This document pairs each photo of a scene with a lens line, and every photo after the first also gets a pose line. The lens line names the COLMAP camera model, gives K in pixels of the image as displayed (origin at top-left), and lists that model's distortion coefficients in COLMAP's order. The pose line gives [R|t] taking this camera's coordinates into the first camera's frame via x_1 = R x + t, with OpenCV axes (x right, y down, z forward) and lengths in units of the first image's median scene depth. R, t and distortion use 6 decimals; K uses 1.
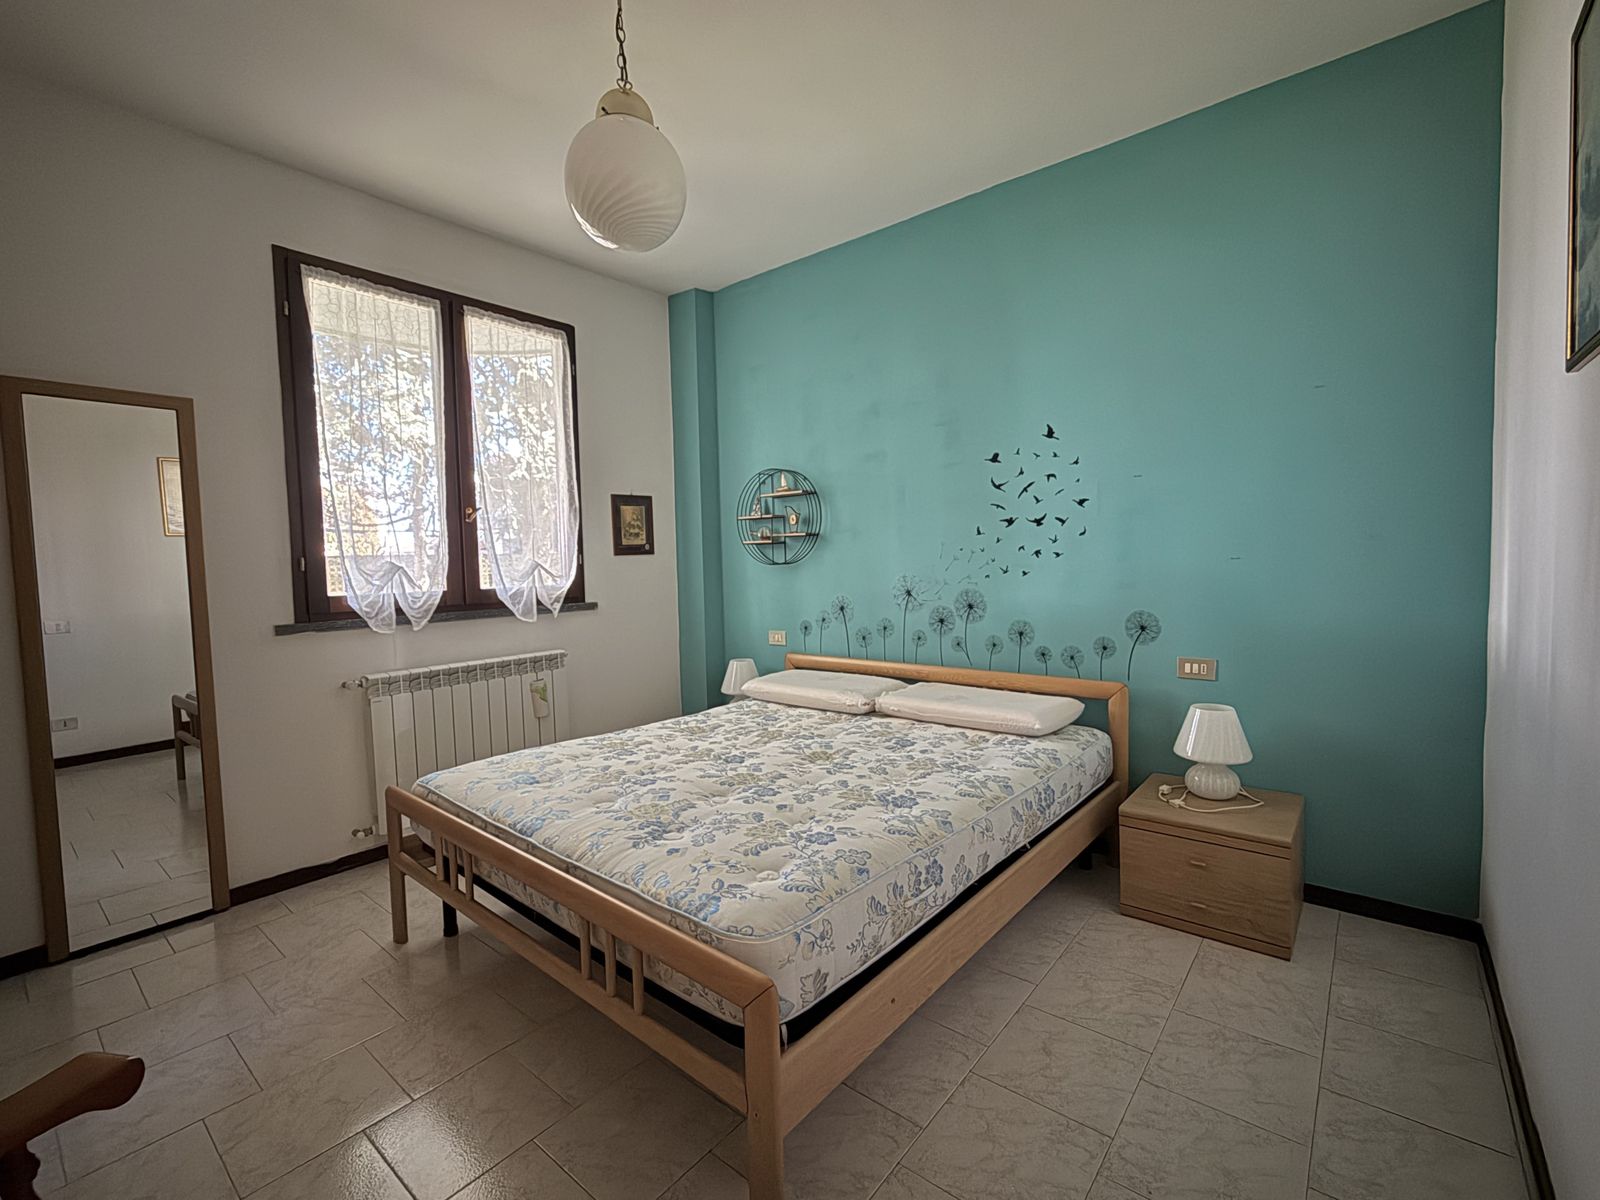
lens RADIAL K [[706.1, 0, 795.7], [0, 706.1, 599.9], [0, 0, 1]] dist [-0.000133, 0.000033]
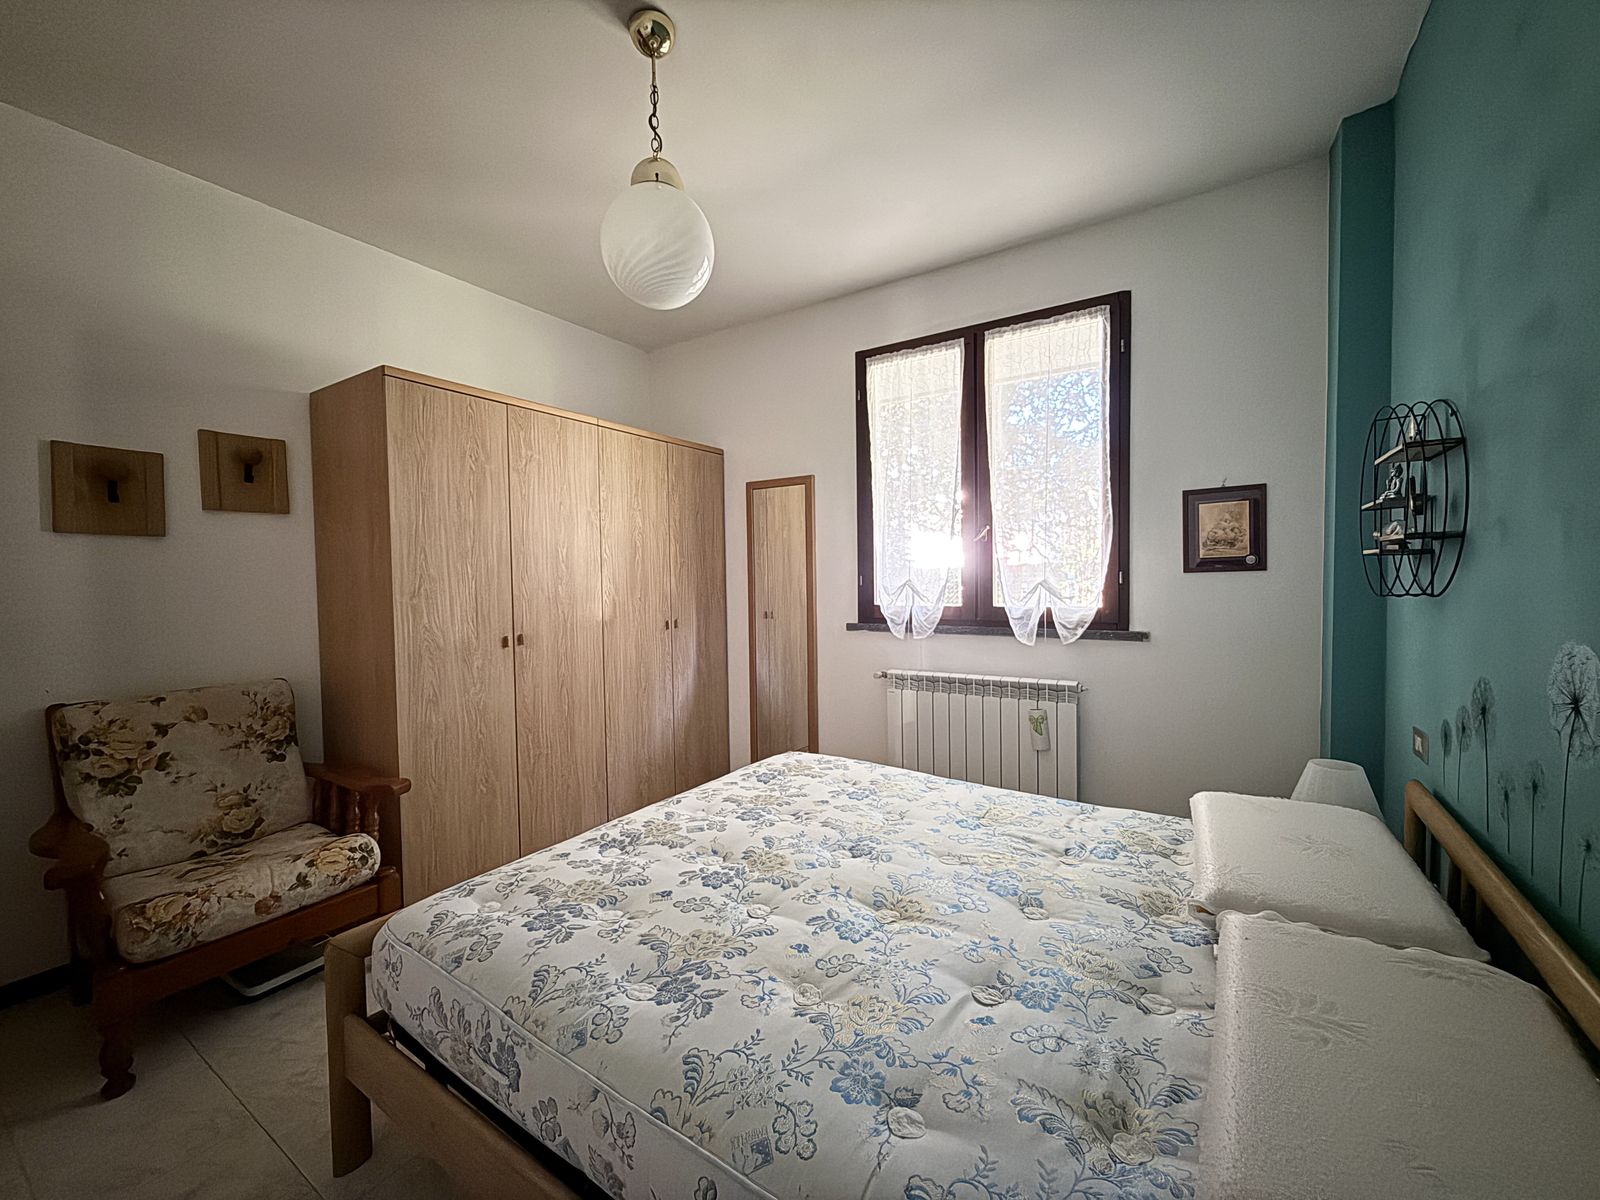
lens RADIAL K [[636.4, 0, 798.0], [0, 636.4, 598.0], [0, 0, 1]] dist [0.000392, 0.000227]
pose [[0.121671, 0.055740, -0.991004, 0.461146], [-0.044230, 0.997735, 0.050688, -0.066585], [0.991585, 0.037664, 0.123861, 0.658065]]
